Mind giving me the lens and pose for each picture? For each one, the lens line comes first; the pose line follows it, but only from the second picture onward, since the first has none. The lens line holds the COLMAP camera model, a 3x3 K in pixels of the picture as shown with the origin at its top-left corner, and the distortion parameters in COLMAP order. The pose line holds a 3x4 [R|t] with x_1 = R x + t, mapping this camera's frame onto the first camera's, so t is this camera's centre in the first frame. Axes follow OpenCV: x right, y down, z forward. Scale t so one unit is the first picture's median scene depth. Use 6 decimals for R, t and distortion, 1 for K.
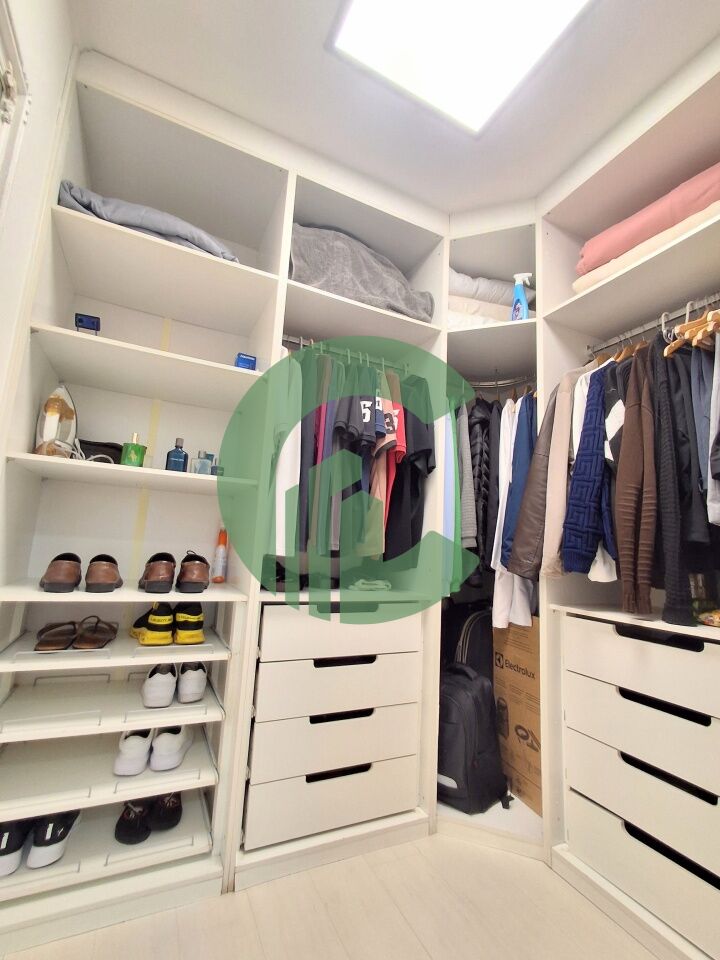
lens RADIAL K [[438.5, 0, 361.8], [0, 438.5, 473.8], [0, 0, 1]] dist [-0.001626, 0.002436]
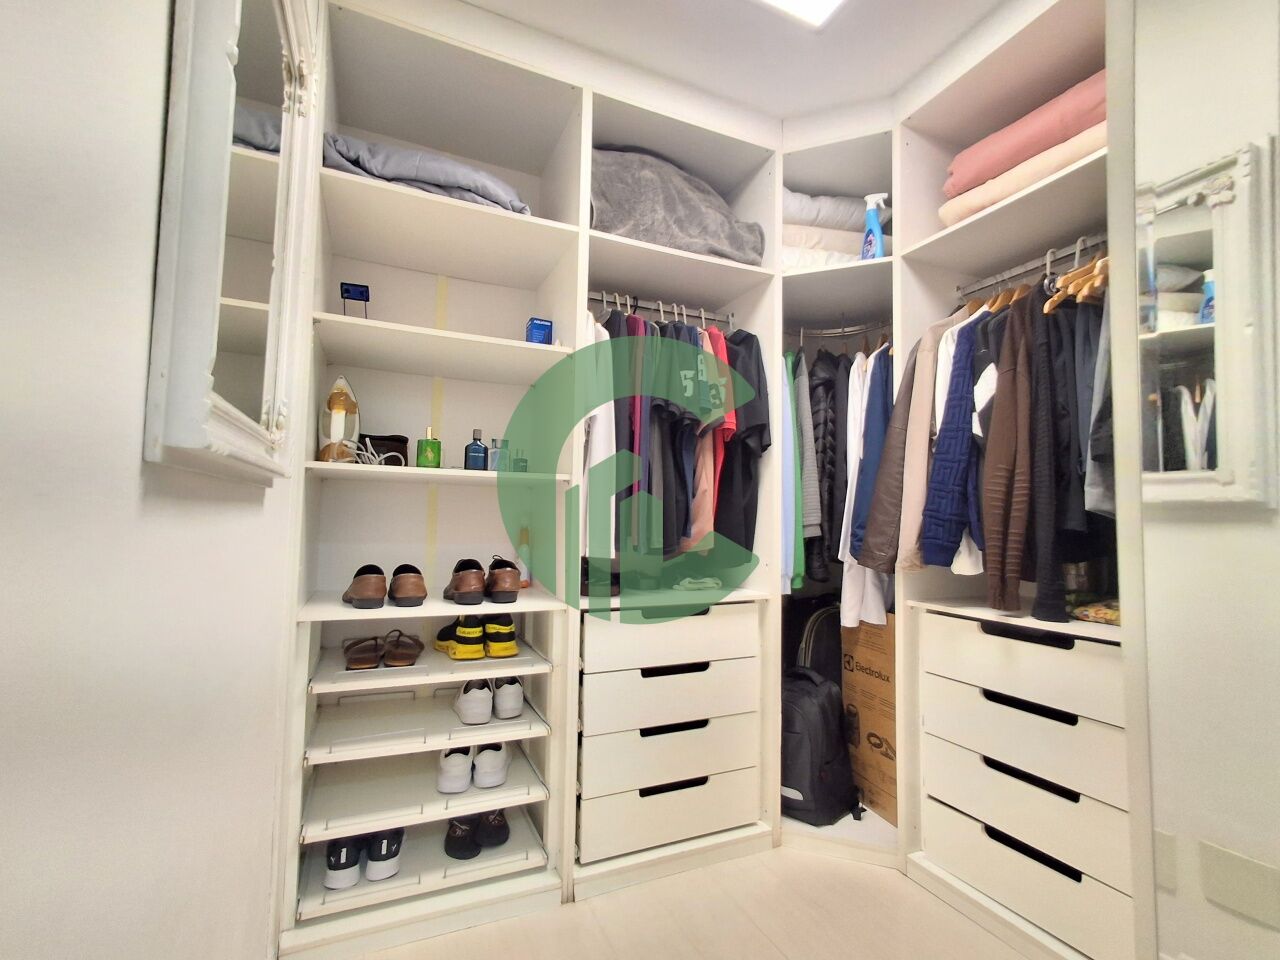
lens RADIAL K [[584.7, 0, 645.1], [0, 584.7, 485.9], [0, 0, 1]] dist [-0.001626, 0.002436]
pose [[0.998849, -0.038647, -0.028414, -0.052465], [0.041439, 0.993577, 0.105300, -0.074959], [0.024162, -0.106356, 0.994034, -0.150626]]
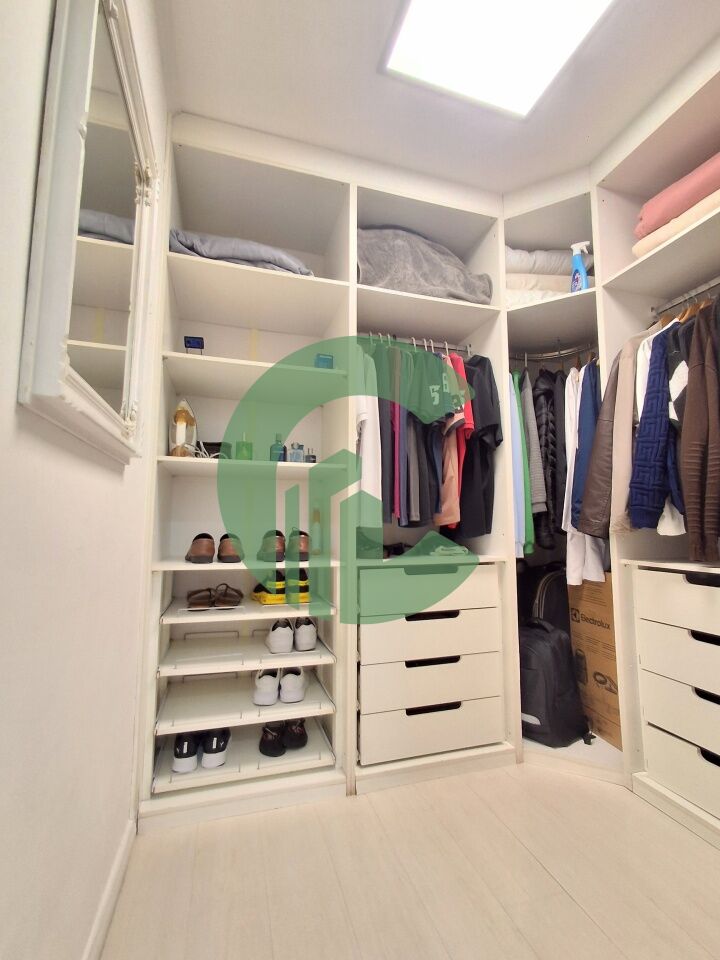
lens RADIAL K [[438.5, 0, 362.9], [0, 438.5, 478.8], [0, 0, 1]] dist [-0.001626, 0.002436]
pose [[0.986602, -0.068764, -0.147946, -0.022172], [0.077146, 0.995679, 0.051682, -0.003183], [0.143753, -0.062403, 0.987644, -0.141094]]
